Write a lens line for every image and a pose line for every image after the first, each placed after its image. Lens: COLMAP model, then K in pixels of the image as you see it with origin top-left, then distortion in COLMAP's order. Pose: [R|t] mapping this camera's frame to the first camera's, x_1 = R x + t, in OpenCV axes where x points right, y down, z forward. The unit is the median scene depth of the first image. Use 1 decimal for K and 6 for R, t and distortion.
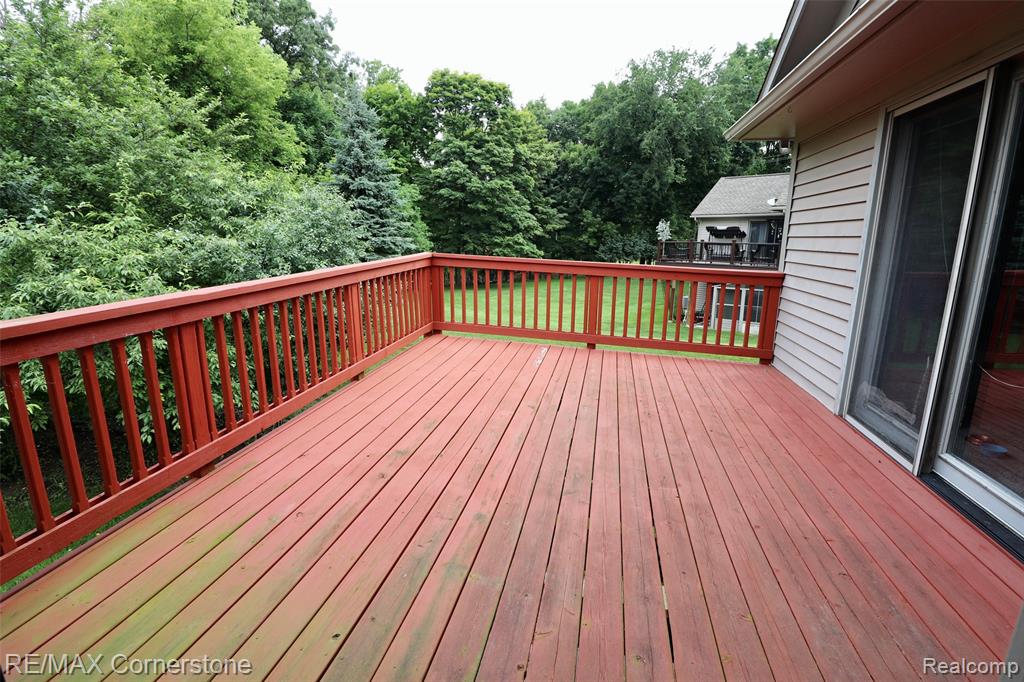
lens RADIAL K [[481.1, 0, 513.5], [0, 481.1, 342.3], [0, 0, 1]] dist [-0.020297, -0.000859]
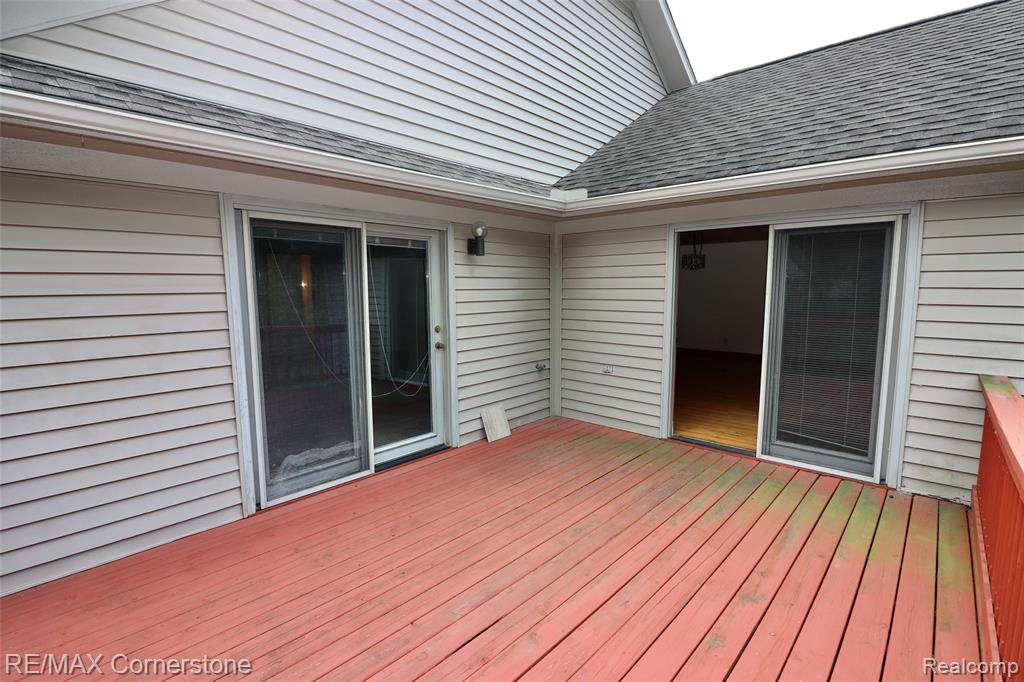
lens RADIAL K [[505.0, 0, 512.0], [0, 505.0, 341.0], [0, 0, 1]] dist [-0.021580, -0.001577]
pose [[-0.869681, -0.053143, 0.490745, -0.286187], [0.105887, 0.950959, 0.290628, -0.506442], [-0.482124, 0.304717, -0.821404, 1.844848]]
